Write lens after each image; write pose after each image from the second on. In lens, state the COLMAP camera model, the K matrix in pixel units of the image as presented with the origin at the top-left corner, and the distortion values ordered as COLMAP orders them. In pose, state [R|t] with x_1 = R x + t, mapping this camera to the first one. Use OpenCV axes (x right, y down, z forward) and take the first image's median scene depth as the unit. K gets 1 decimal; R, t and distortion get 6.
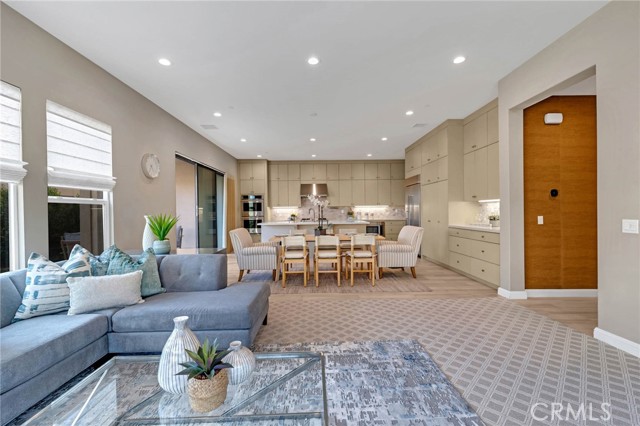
lens RADIAL K [[271.3, 0, 321.3], [0, 271.3, 213.6], [0, 0, 1]] dist [0.000350, -0.000052]
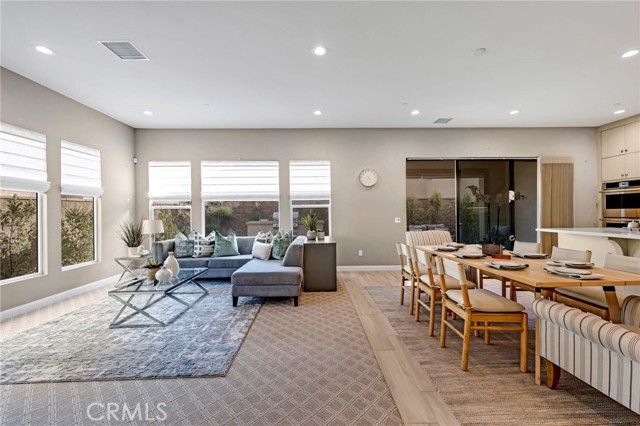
lens RADIAL K [[262.7, 0, 320.0], [0, 262.7, 213.0], [0, 0, 1]] dist [0.001976, 0.000221]
pose [[-0.000490, 0.009743, -0.999952, 0.654801], [0.001863, 0.999951, 0.009742, -0.013498], [0.999998, -0.001858, -0.000508, 0.751342]]
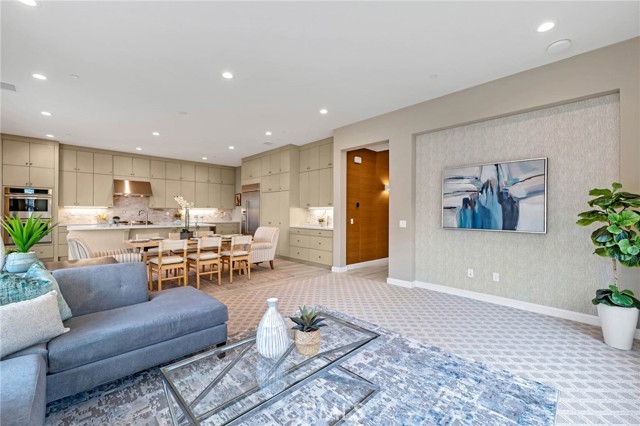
lens RADIAL K [[262.7, 0, 320.0], [0, 262.7, 213.0], [0, 0, 1]] dist [0.001976, 0.000221]
pose [[0.732069, 0.017444, 0.681007, -0.350081], [-0.008175, 0.999825, -0.016823, 0.001772], [-0.681182, 0.006749, 0.732083, -0.013017]]
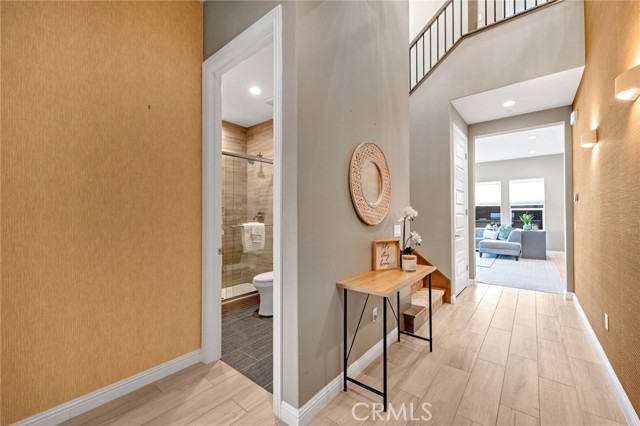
lens RADIAL K [[262.7, 0, 320.0], [0, 262.7, 213.0], [0, 0, 1]] dist [0.001976, 0.000221]
pose [[-0.648688, 0.005155, -0.761037, 1.787911], [0.002594, 0.999986, 0.004563, -0.020444], [0.761050, 0.000985, -0.648693, 0.800821]]
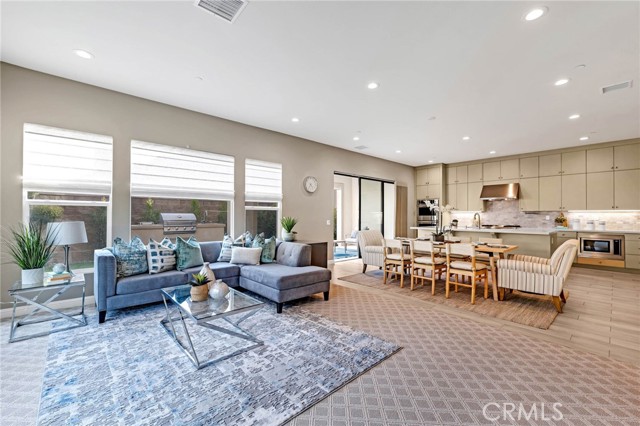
lens RADIAL K [[268.2, 0, 321.6], [0, 268.2, 212.7], [0, 0, 1]] dist [-0.000913, -0.000090]
pose [[0.660043, 0.006057, -0.751204, 0.516891], [-0.019434, 0.999770, -0.009015, -0.006289], [0.750977, 0.020550, 0.660009, 0.072246]]
